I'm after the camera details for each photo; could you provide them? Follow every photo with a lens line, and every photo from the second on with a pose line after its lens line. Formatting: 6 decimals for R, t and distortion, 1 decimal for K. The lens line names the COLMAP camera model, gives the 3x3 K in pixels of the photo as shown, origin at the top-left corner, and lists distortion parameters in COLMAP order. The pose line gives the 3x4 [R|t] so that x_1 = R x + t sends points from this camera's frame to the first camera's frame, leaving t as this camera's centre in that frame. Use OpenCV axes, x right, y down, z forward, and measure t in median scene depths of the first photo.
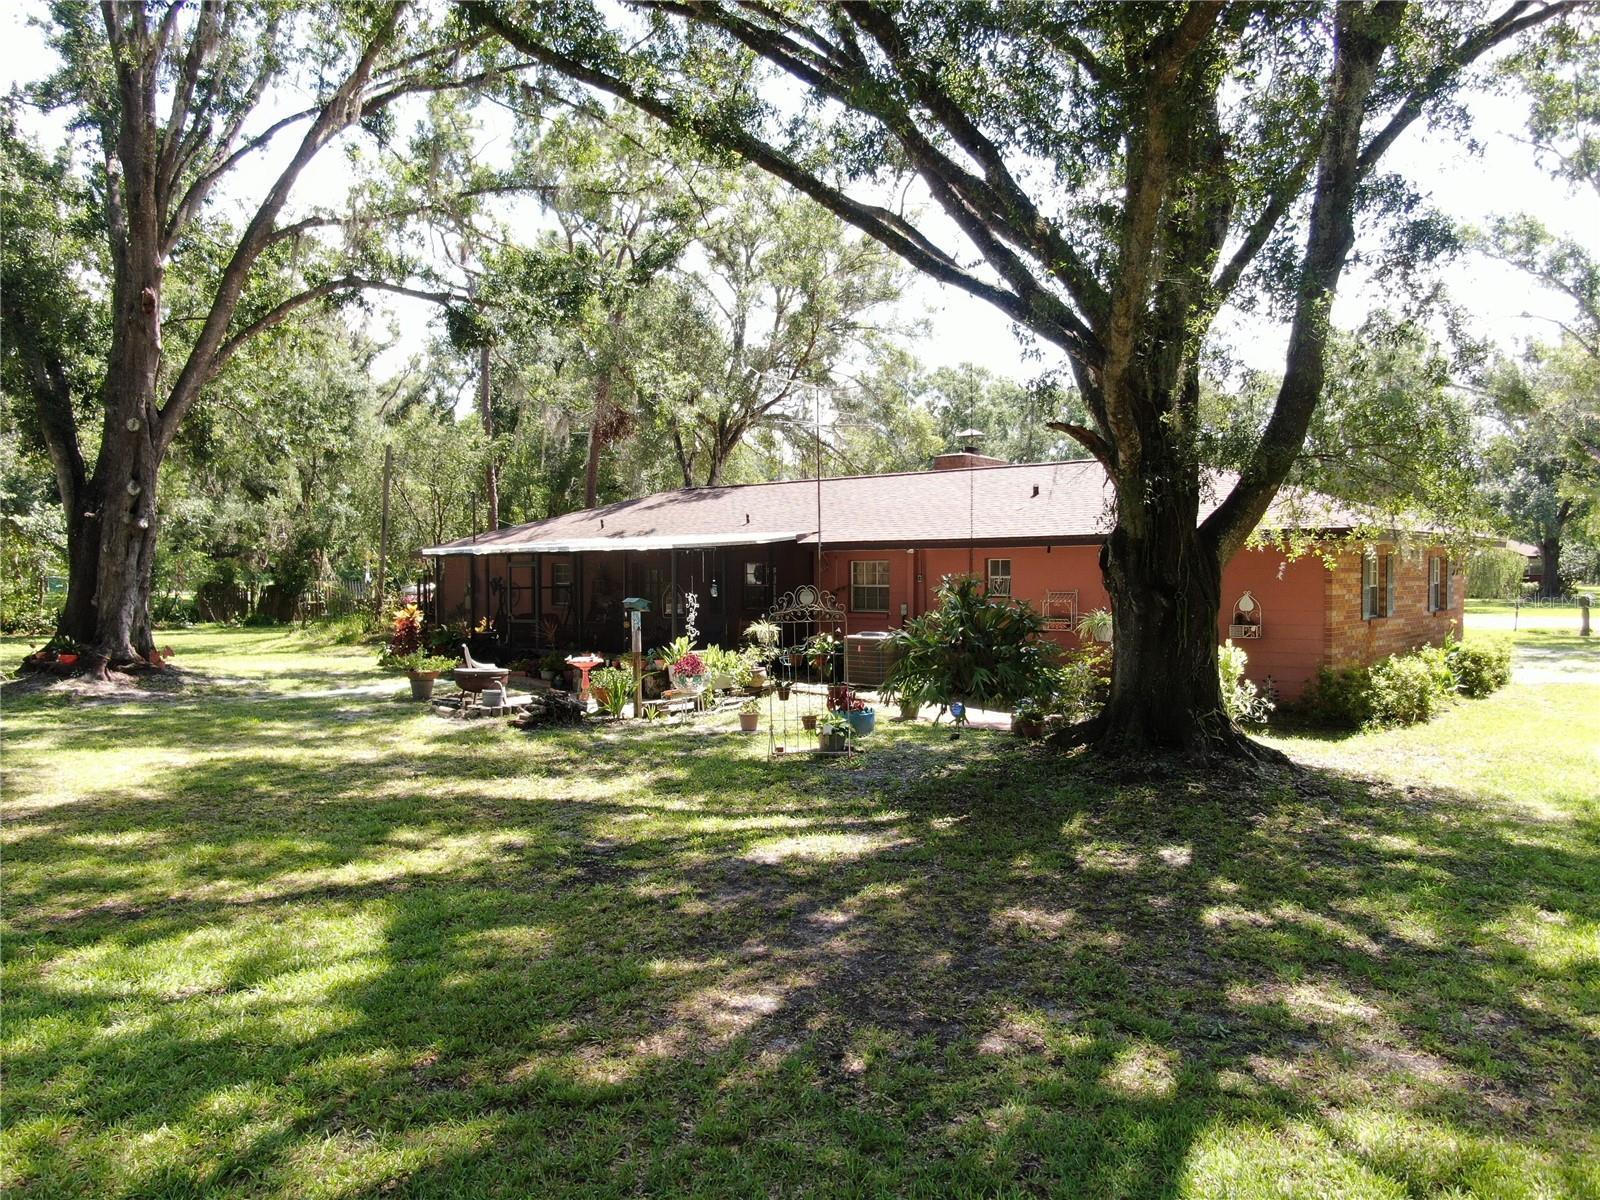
lens RADIAL K [[1143.6, 0, 801.0], [0, 1143.6, 598.8], [0, 0, 1]] dist [-0.025059, 0.005270]
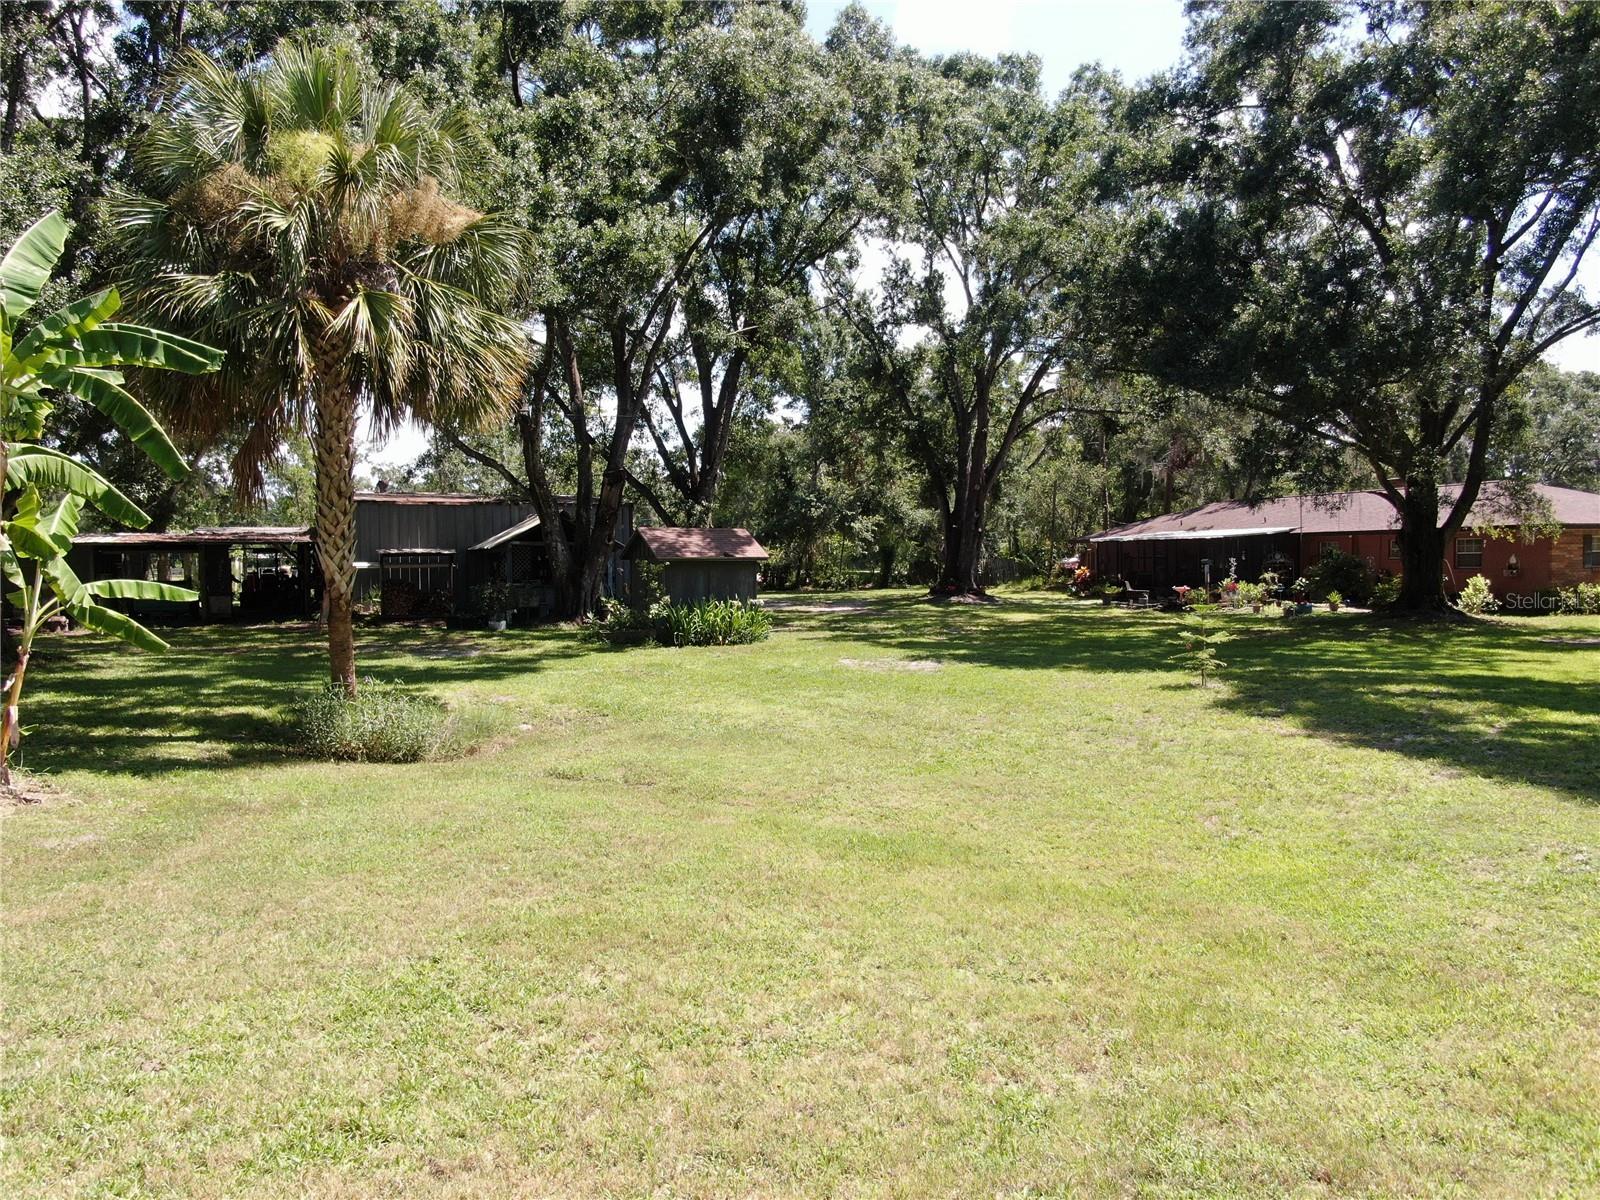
lens RADIAL K [[1143.6, 0, 803.5], [0, 1143.6, 597.8], [0, 0, 1]] dist [-0.025059, 0.005270]
pose [[0.894882, 0.010144, -0.446187, 0.130870], [-0.005413, 0.999915, 0.011877, 0.046488], [0.446270, -0.008213, 0.894861, -1.203127]]
